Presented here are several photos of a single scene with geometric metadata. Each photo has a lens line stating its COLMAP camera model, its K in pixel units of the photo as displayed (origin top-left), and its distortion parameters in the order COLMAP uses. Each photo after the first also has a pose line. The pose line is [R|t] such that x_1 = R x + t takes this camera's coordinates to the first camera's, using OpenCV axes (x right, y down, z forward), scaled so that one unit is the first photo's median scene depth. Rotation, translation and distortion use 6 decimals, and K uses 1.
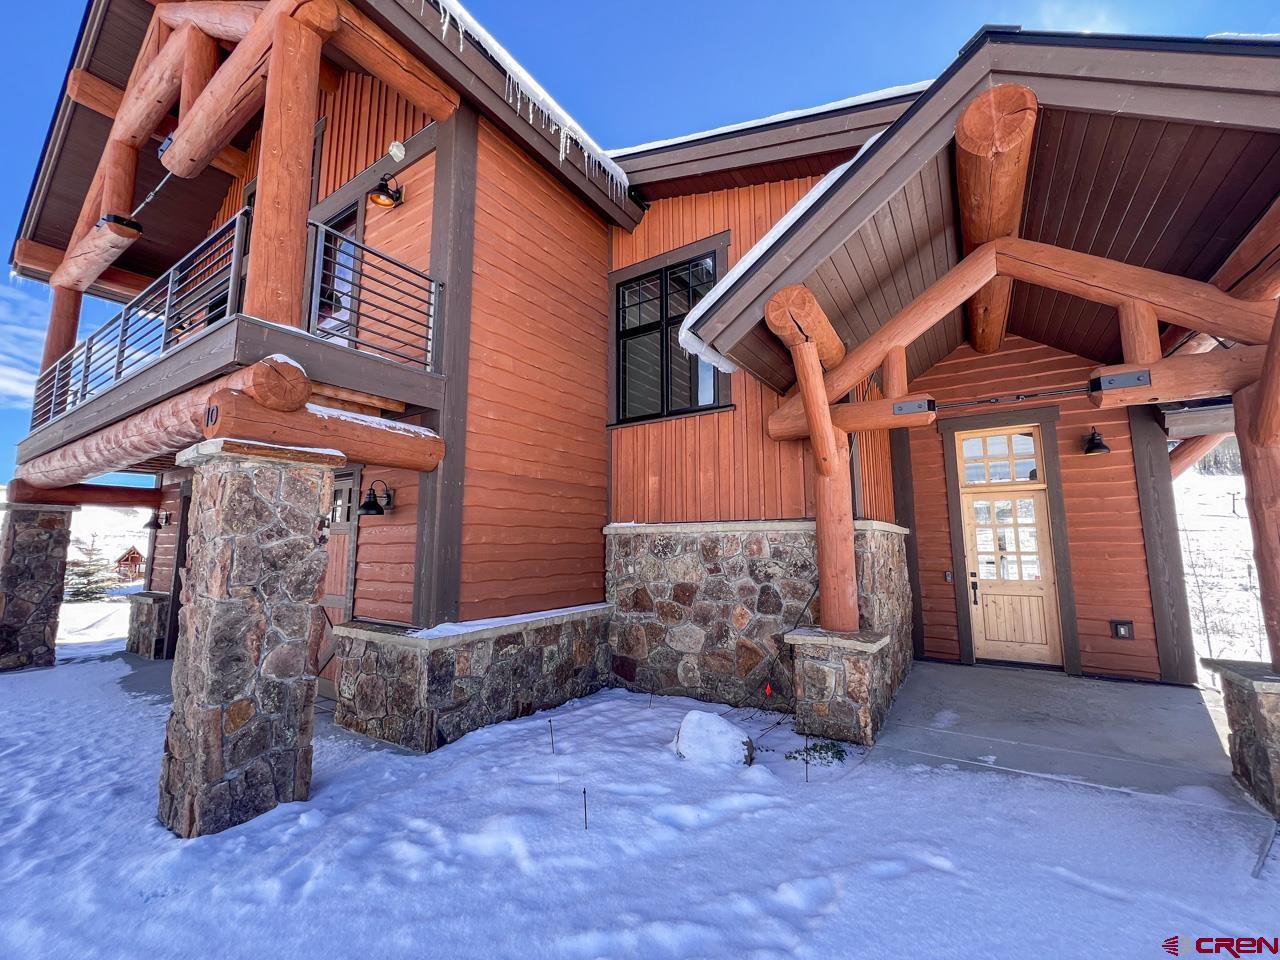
lens RADIAL K [[521.9, 0, 638.9], [0, 521.9, 476.9], [0, 0, 1]] dist [-0.000245, -0.000391]
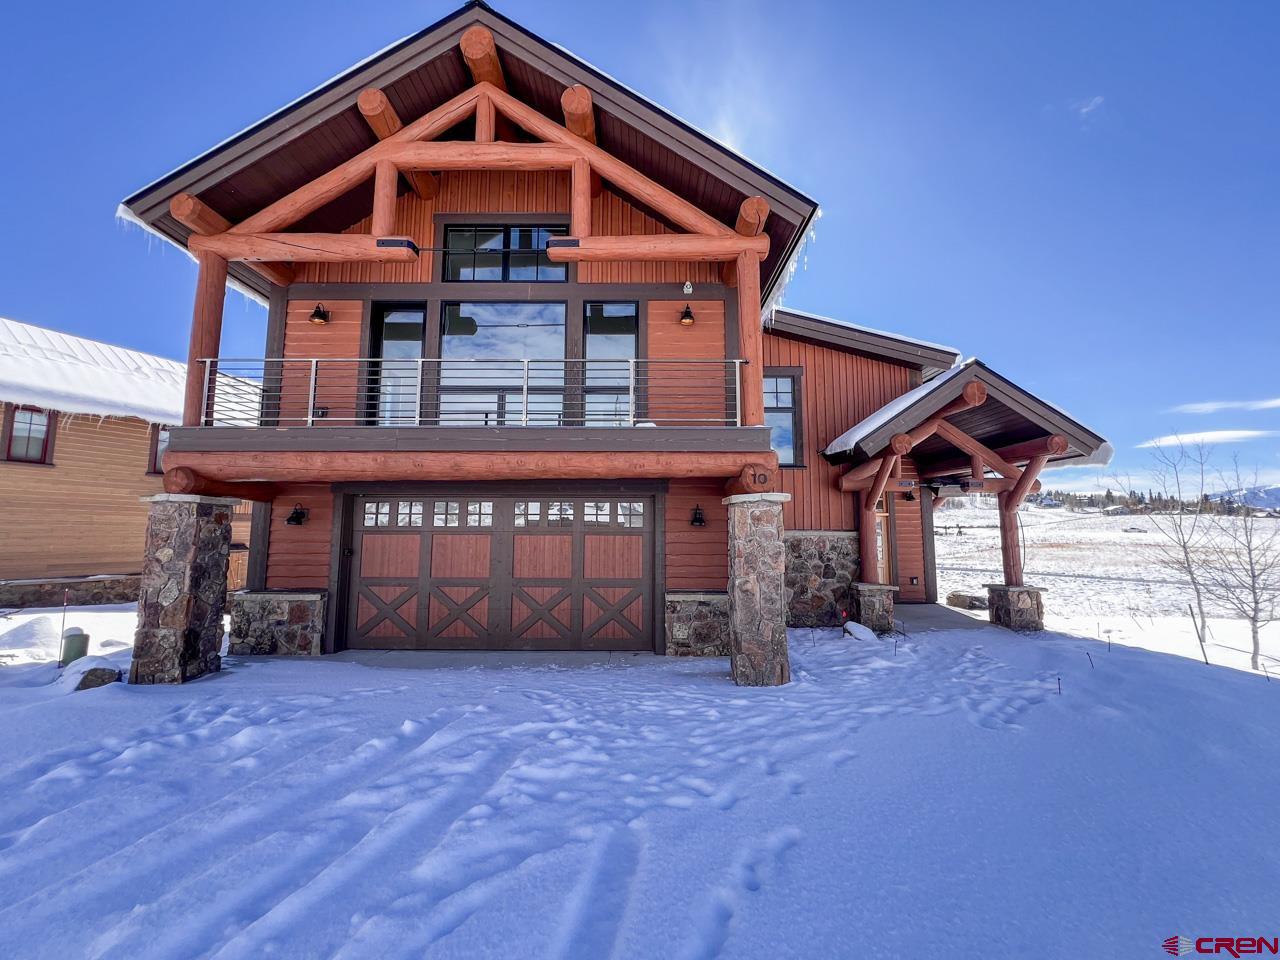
lens RADIAL K [[521.9, 0, 638.8], [0, 521.9, 477.9], [0, 0, 1]] dist [-0.000245, -0.000391]
pose [[0.837355, 0.067637, 0.542460, -1.385932], [-0.077182, 0.997004, -0.005173, -0.046557], [-0.541184, -0.037537, 0.840066, -0.234284]]
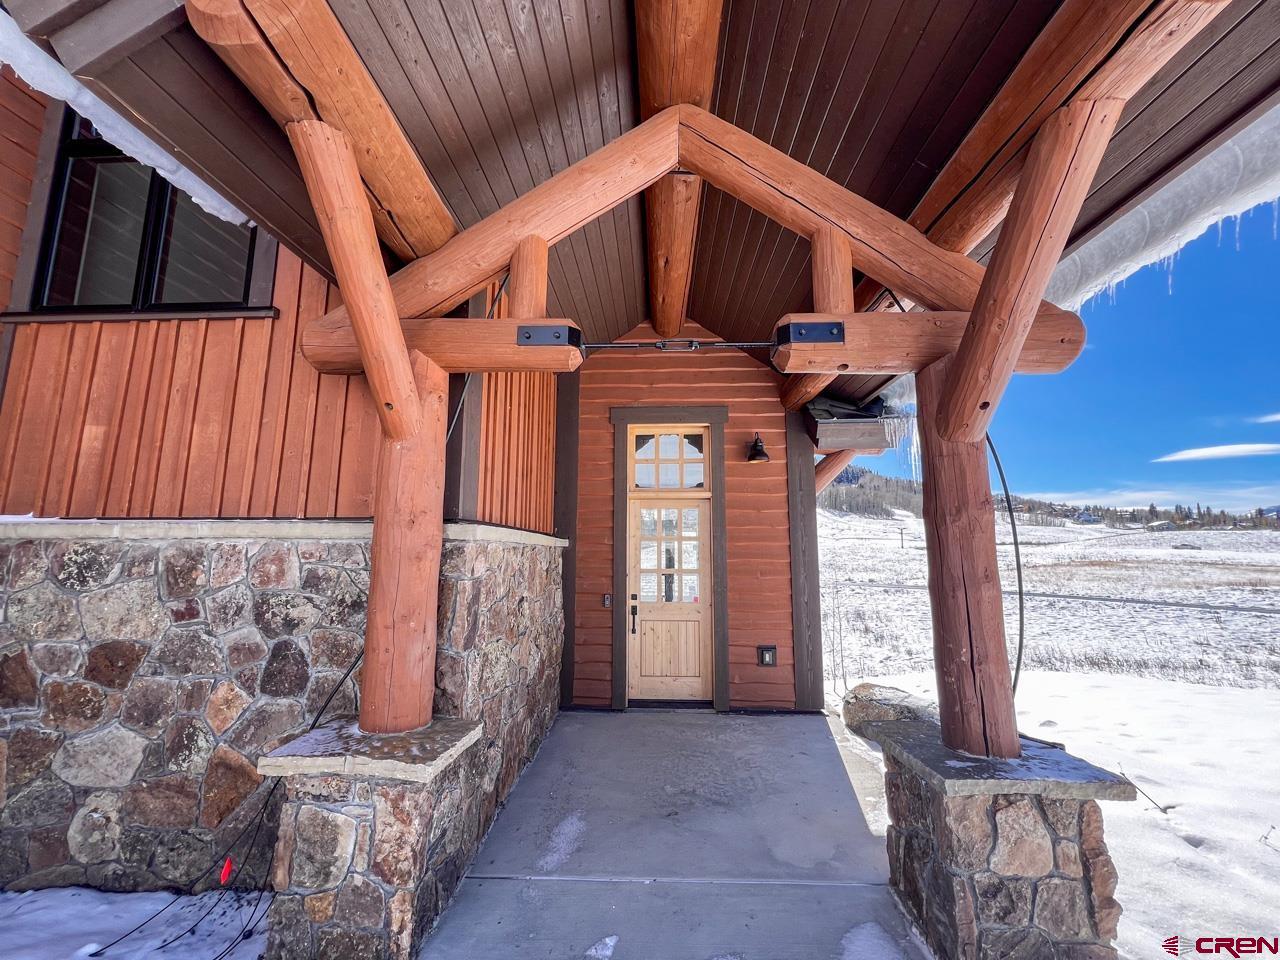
lens RADIAL K [[521.9, 0, 638.3], [0, 521.9, 476.8], [0, 0, 1]] dist [-0.000245, -0.000391]
pose [[0.860087, 0.081560, 0.503586, 0.266536], [-0.073283, 0.996652, -0.036255, 0.032932], [-0.504857, -0.005721, 0.863184, 0.351541]]
